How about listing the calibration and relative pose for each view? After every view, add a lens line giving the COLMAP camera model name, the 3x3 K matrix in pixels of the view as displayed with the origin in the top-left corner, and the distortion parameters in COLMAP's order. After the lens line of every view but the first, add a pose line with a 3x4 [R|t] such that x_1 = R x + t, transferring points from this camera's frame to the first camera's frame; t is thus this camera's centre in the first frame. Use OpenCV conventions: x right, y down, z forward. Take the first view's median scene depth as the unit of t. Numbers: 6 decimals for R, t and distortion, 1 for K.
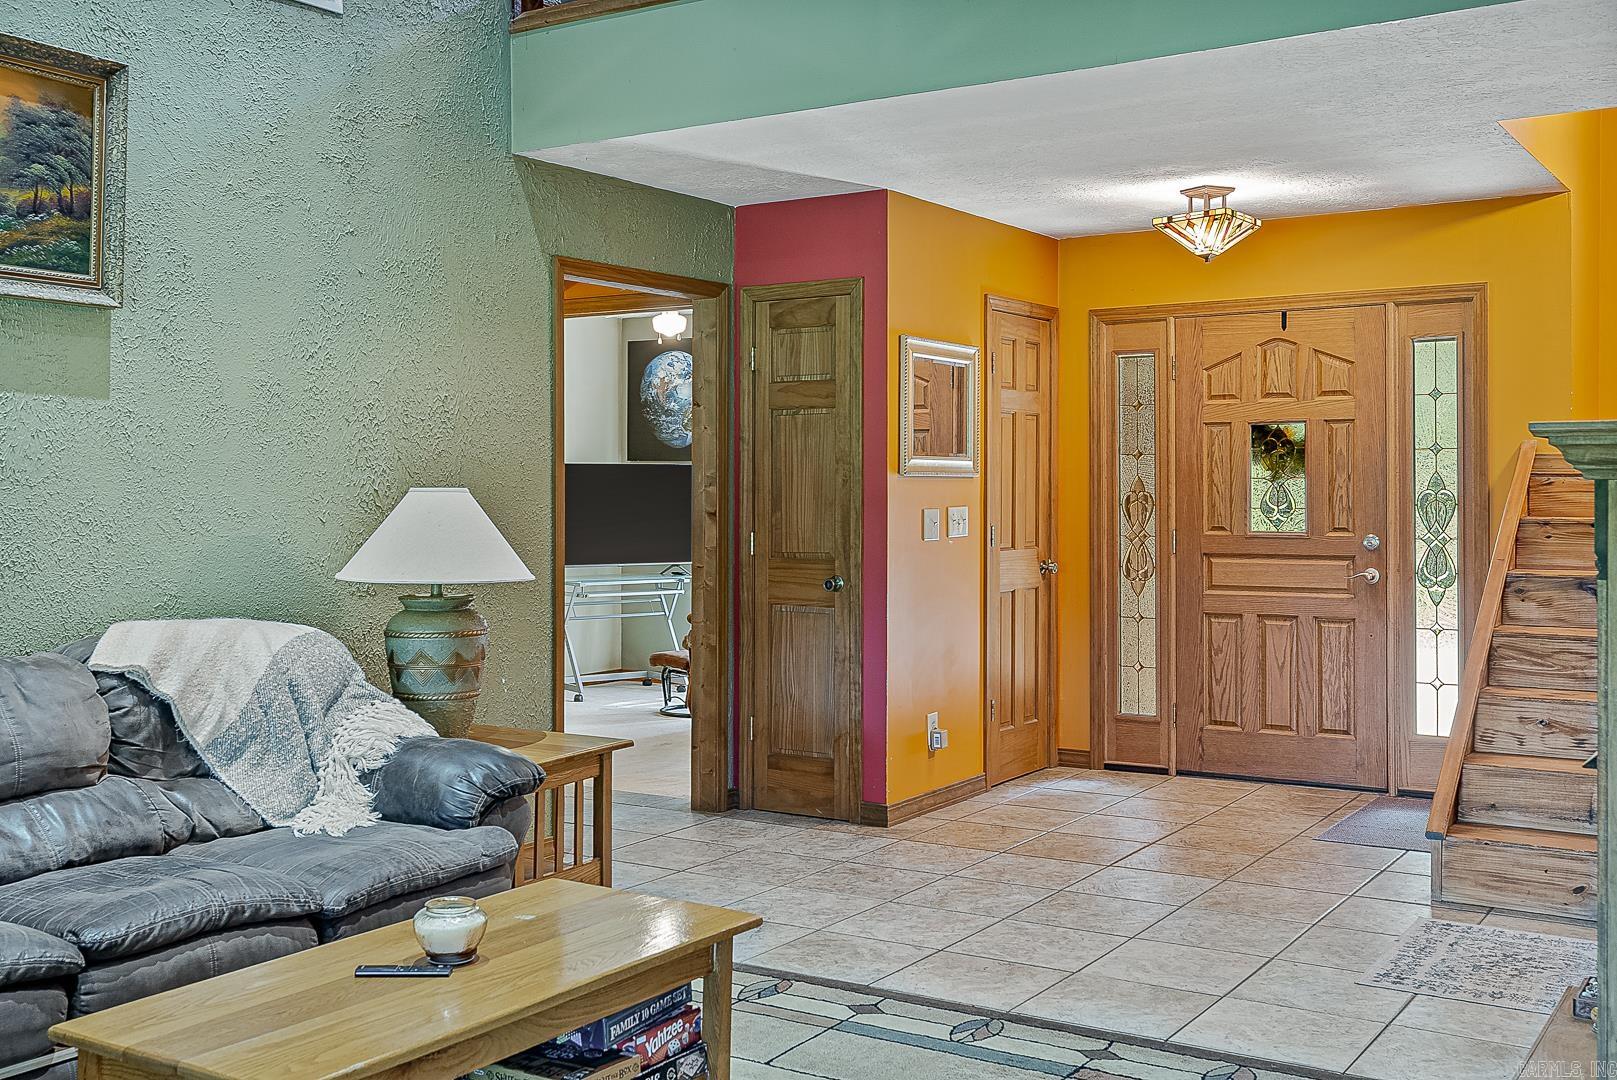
lens RADIAL K [[1576.4, 0, 853.7], [0, 1576.4, 499.6], [0, 0, 1]] dist [0.011418, 0.000000]
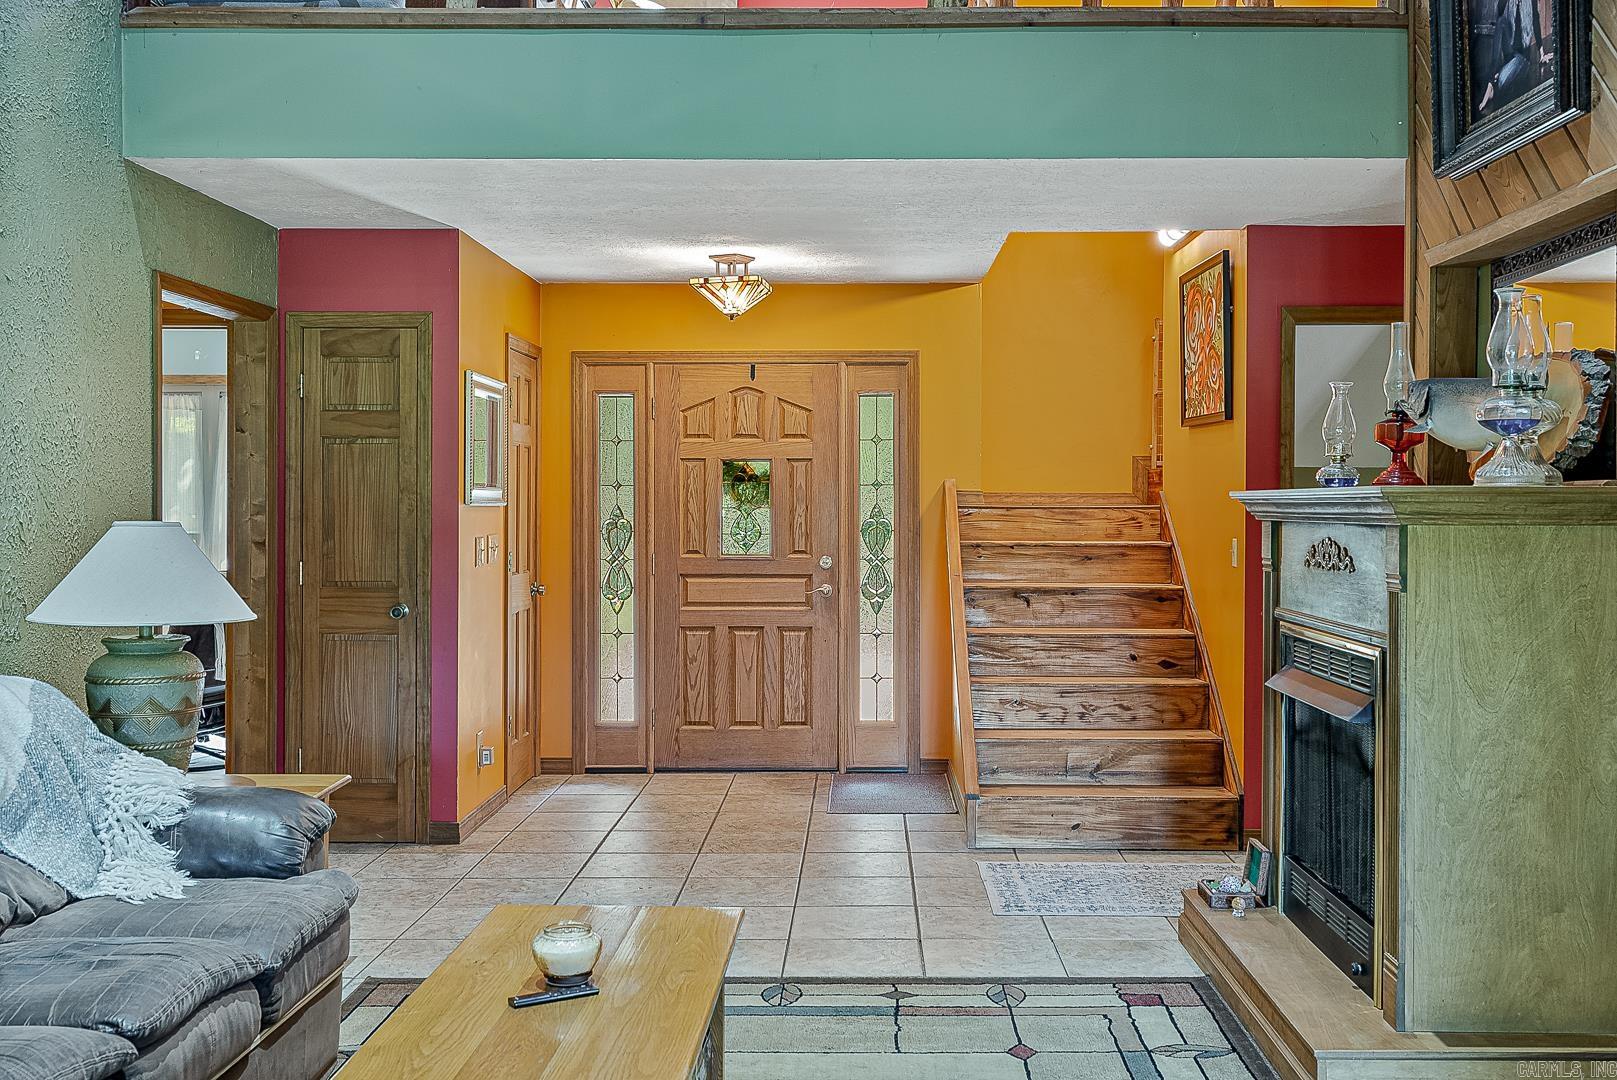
lens RADIAL K [[1510.5, 0, 820.3], [0, 1510.5, 527.0], [0, 0, 1]] dist [0.014478, 0.000000]
pose [[0.860647, -0.002674, 0.509195, -0.267856], [-0.000611, 0.999980, 0.006284, -0.007165], [-0.509202, -0.005720, 0.860628, 0.021258]]
